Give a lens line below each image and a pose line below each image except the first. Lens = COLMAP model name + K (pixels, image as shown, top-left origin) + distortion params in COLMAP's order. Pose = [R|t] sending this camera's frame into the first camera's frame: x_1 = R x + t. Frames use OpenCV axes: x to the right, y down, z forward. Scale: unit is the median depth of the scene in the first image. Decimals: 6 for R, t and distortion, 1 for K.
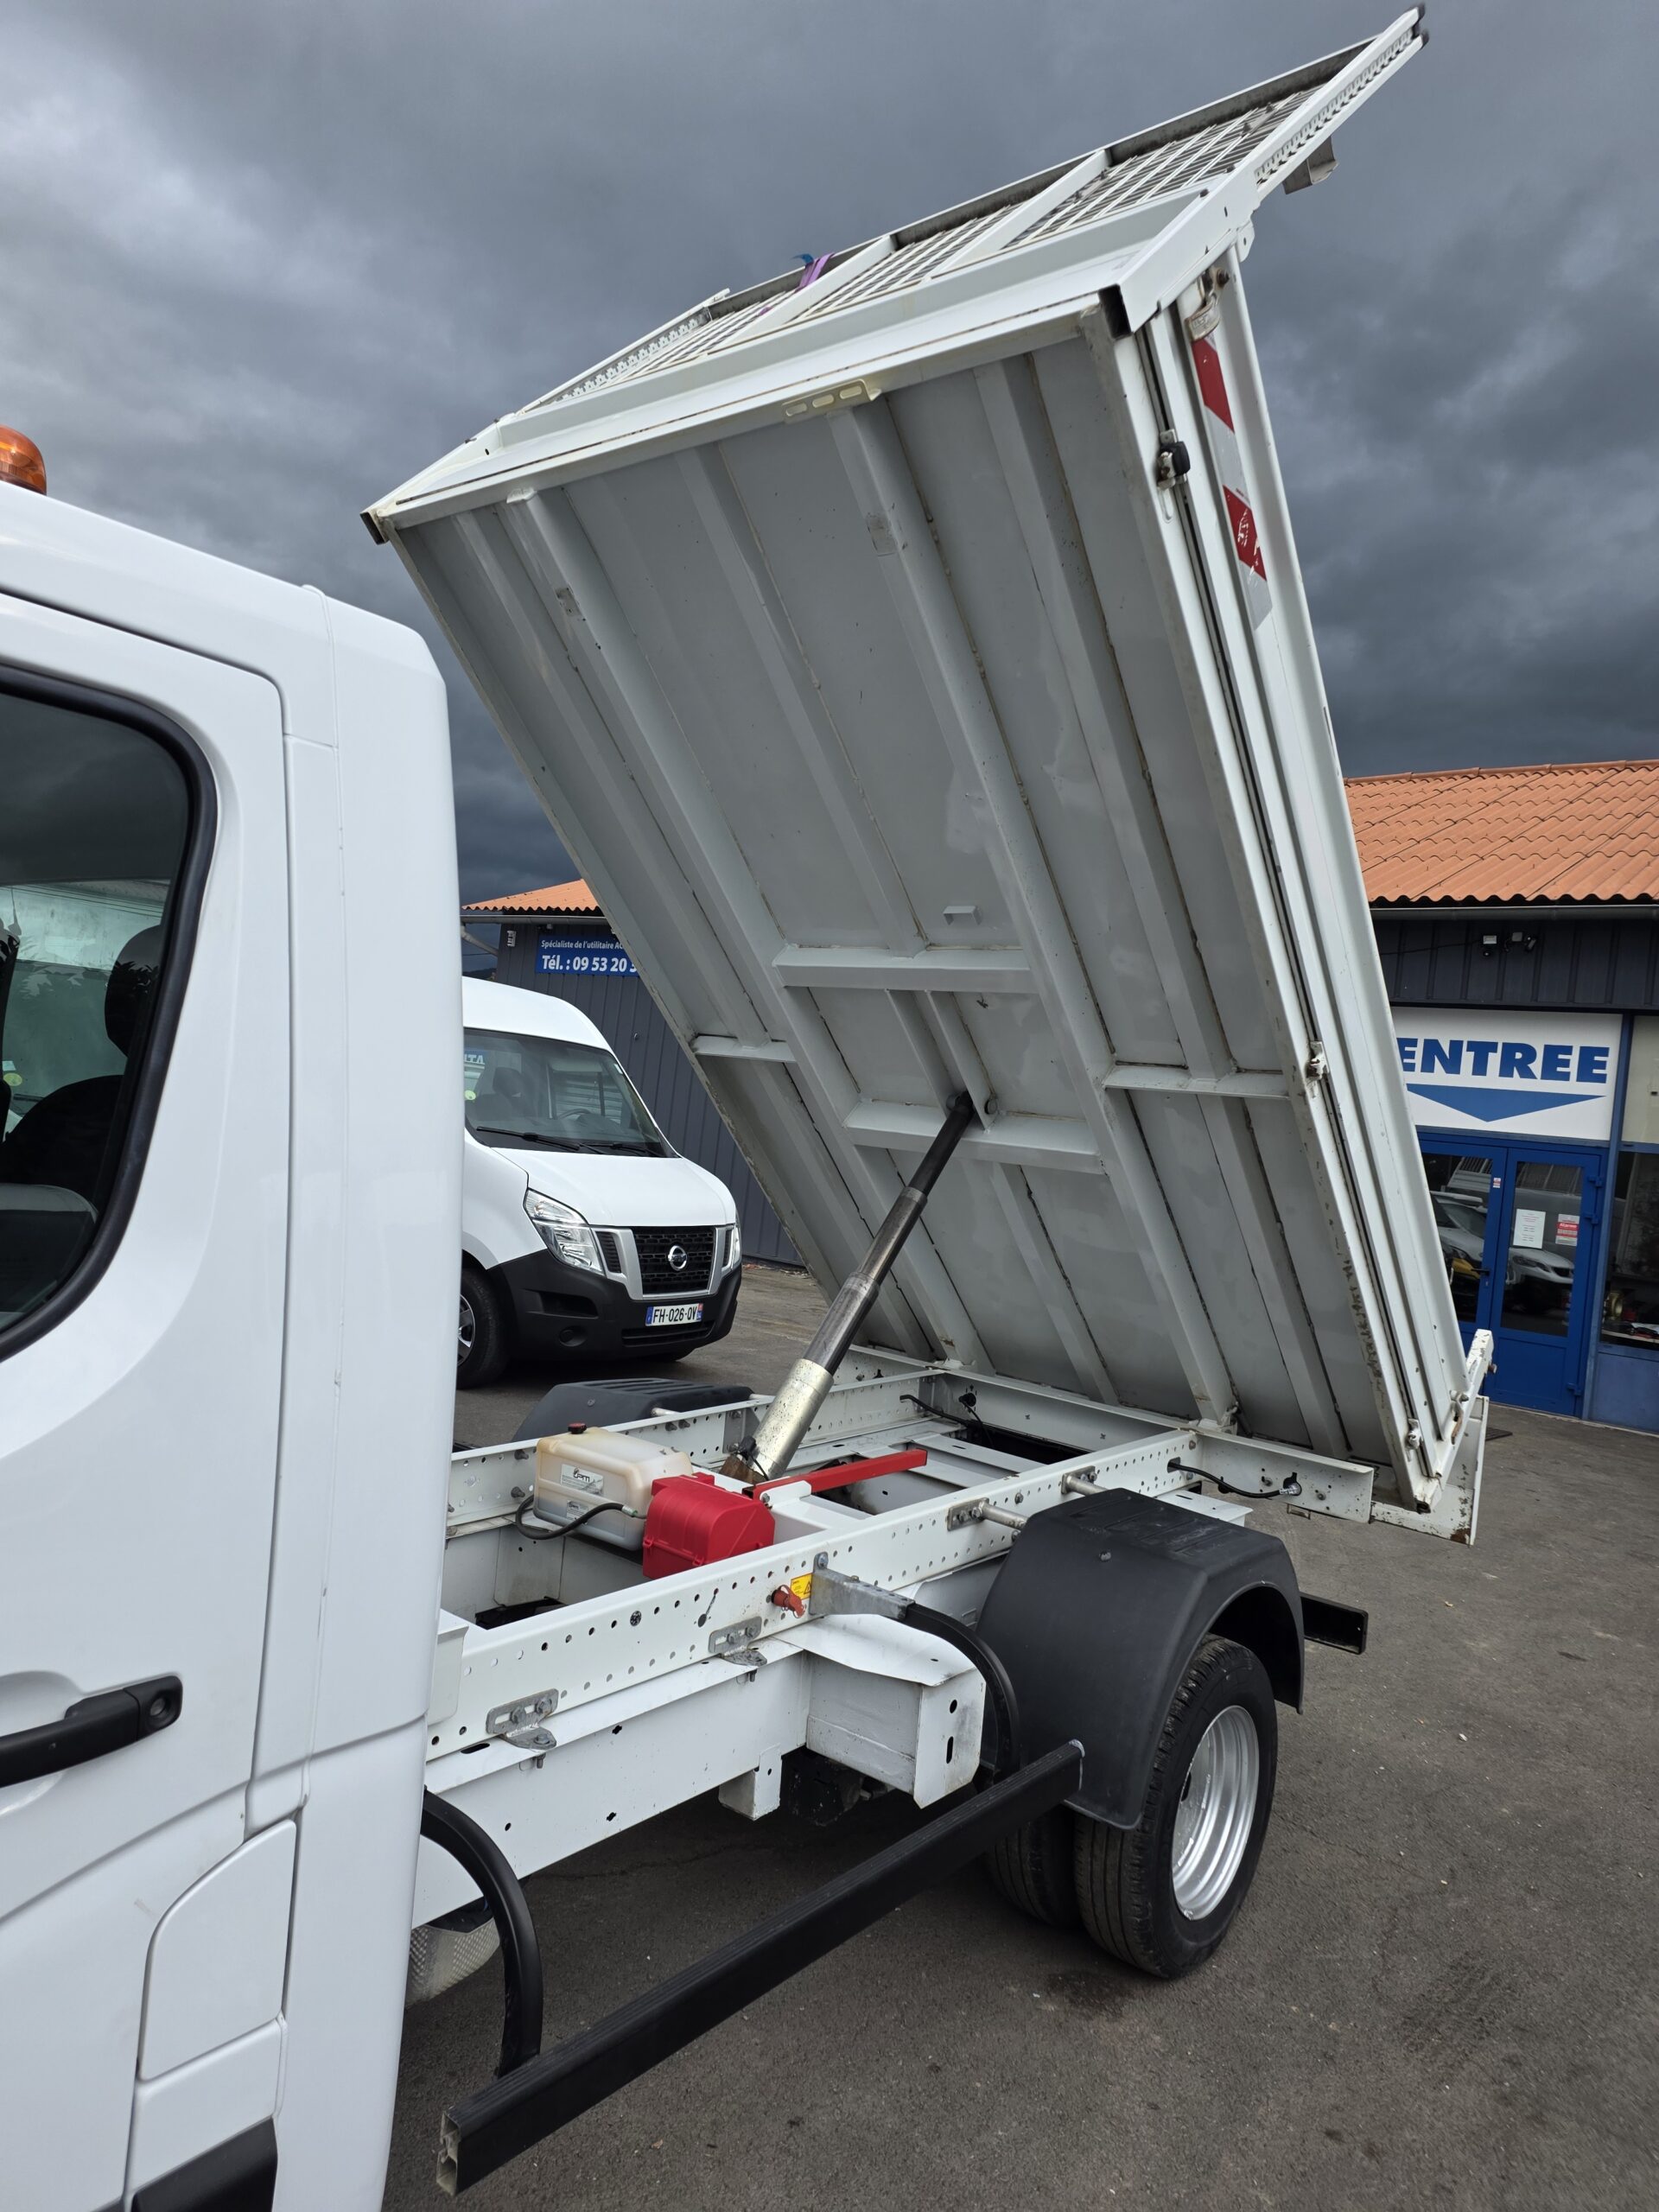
lens RADIAL K [[1458.3, 0, 847.1], [0, 1458.3, 1100.9], [0, 0, 1]] dist [0.070805, -0.041635]
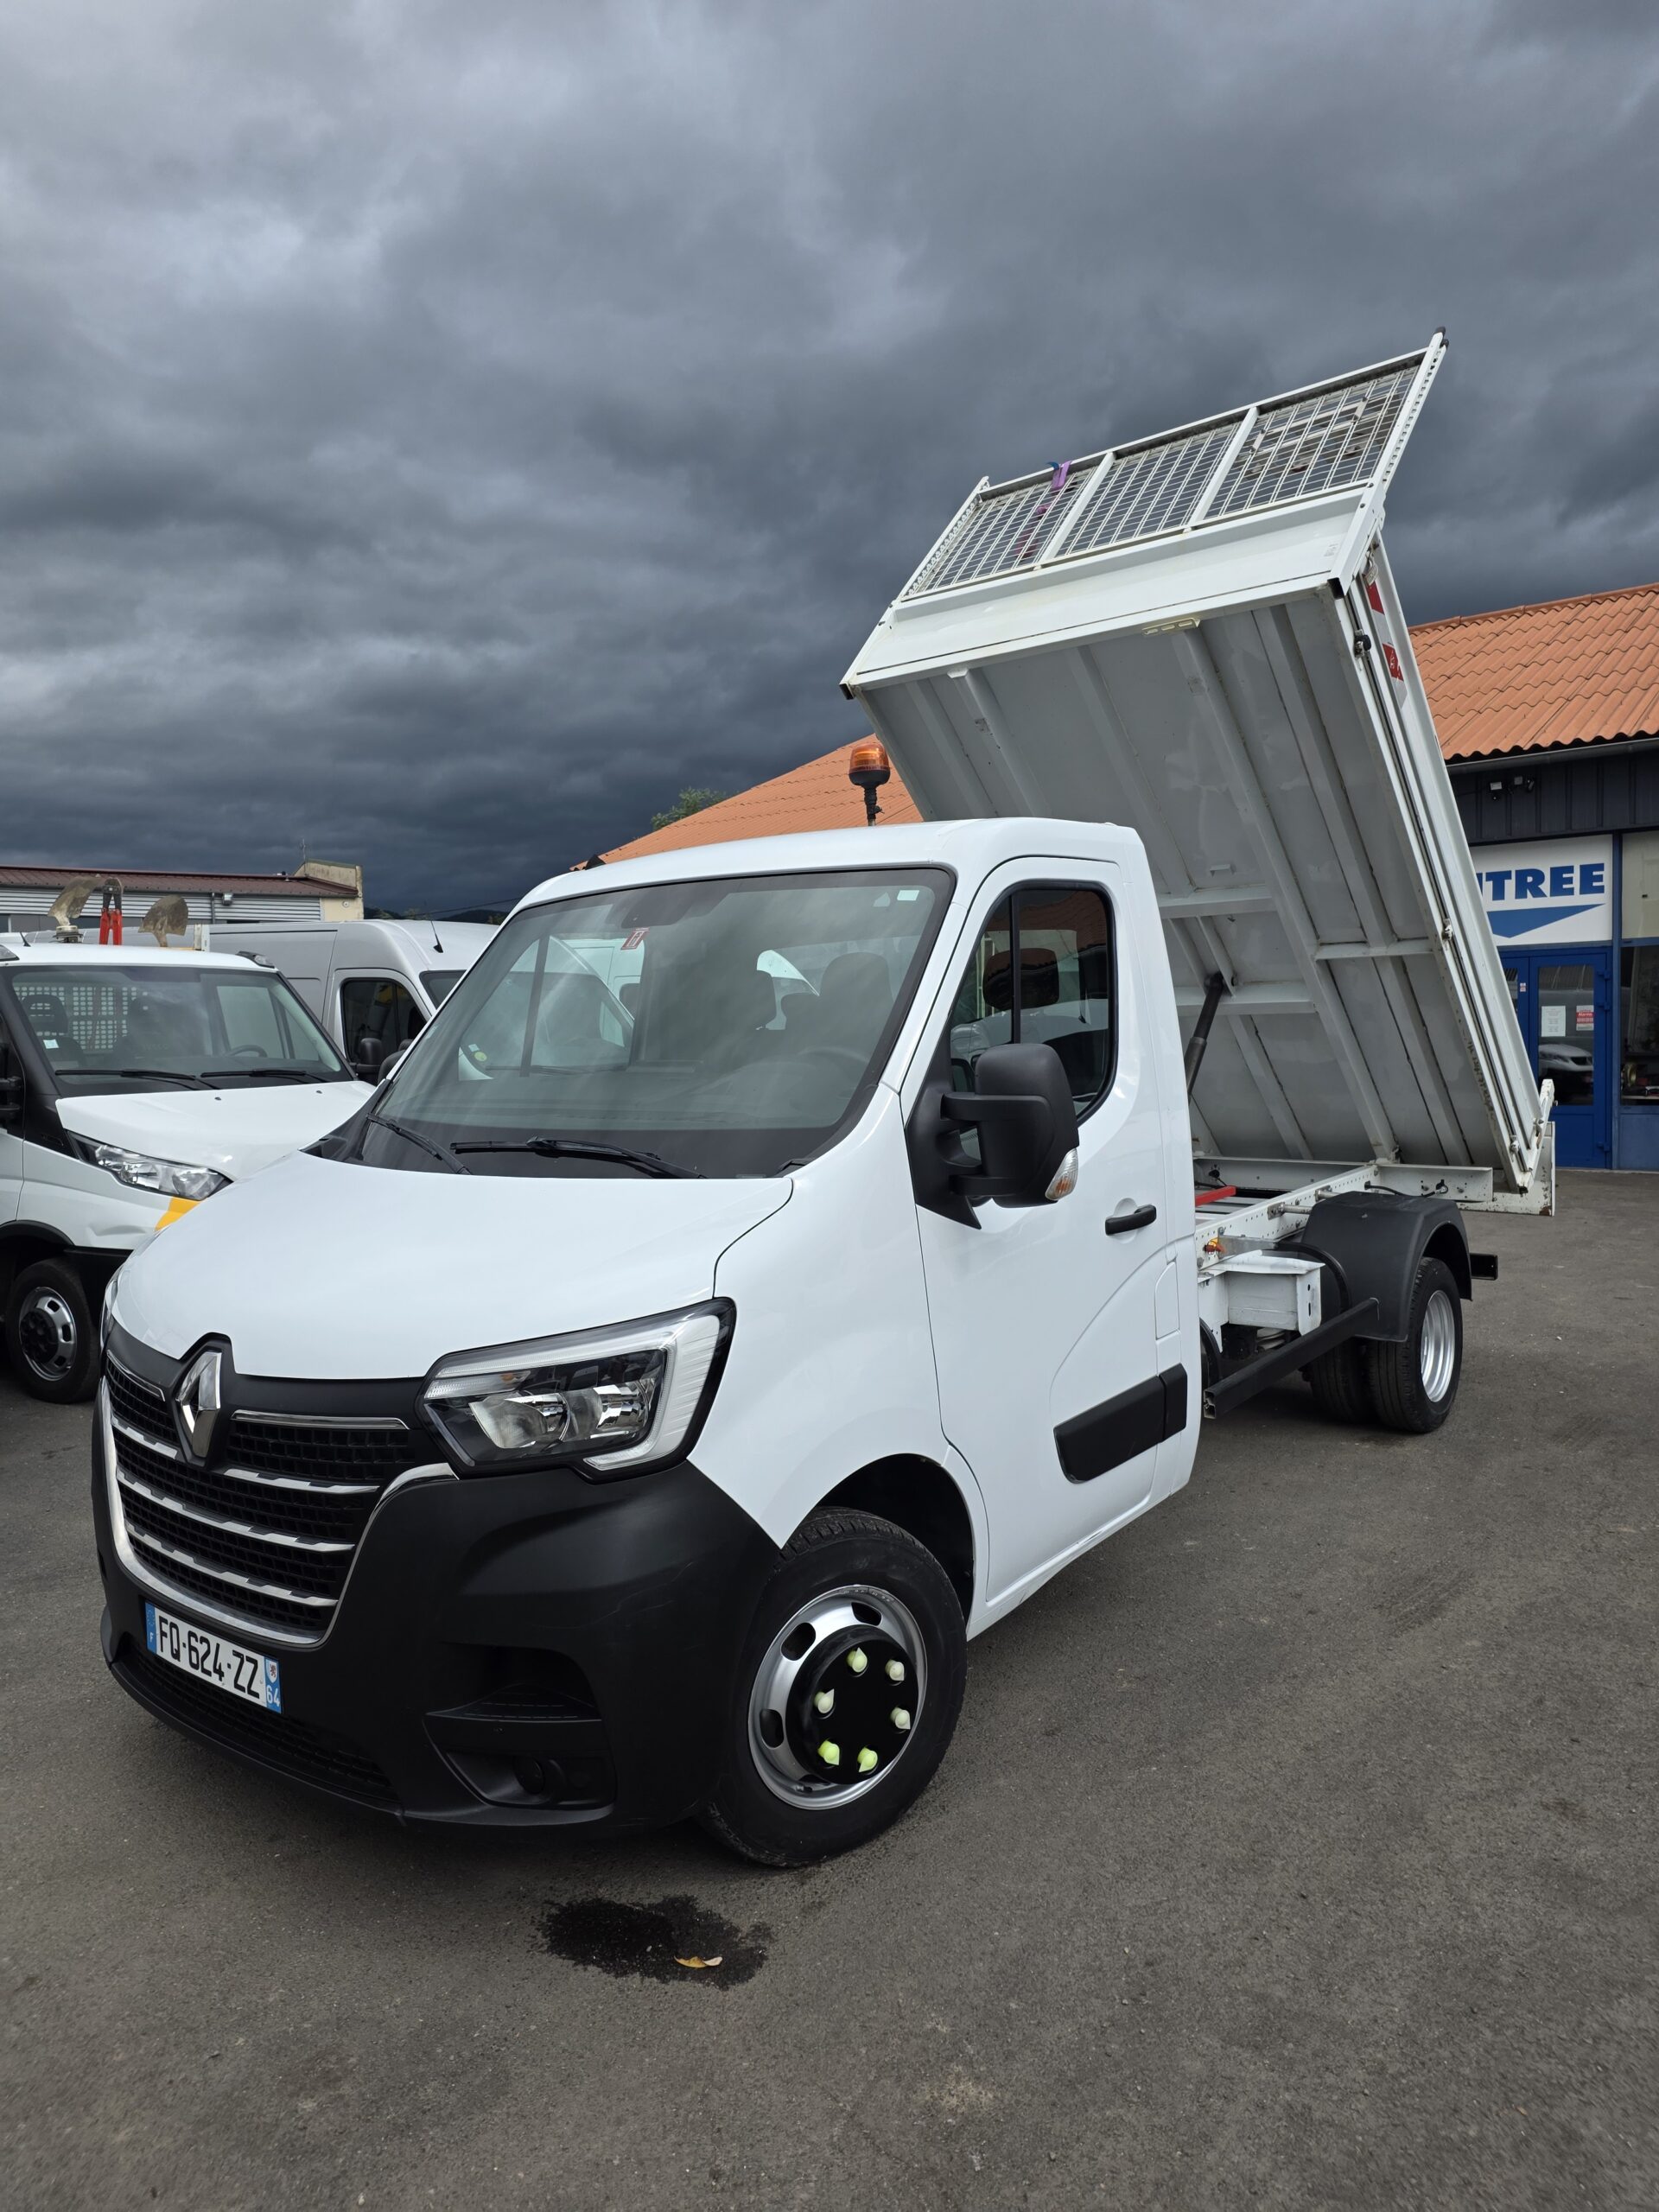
lens RADIAL K [[1458.3, 0, 840.2], [0, 1458.3, 1085.5], [0, 0, 1]] dist [0.070805, -0.041635]
pose [[0.991021, -0.133317, -0.010206, -0.326639], [0.133691, 0.989171, 0.060566, -0.037714], [0.002021, -0.061386, 0.998112, -0.622894]]
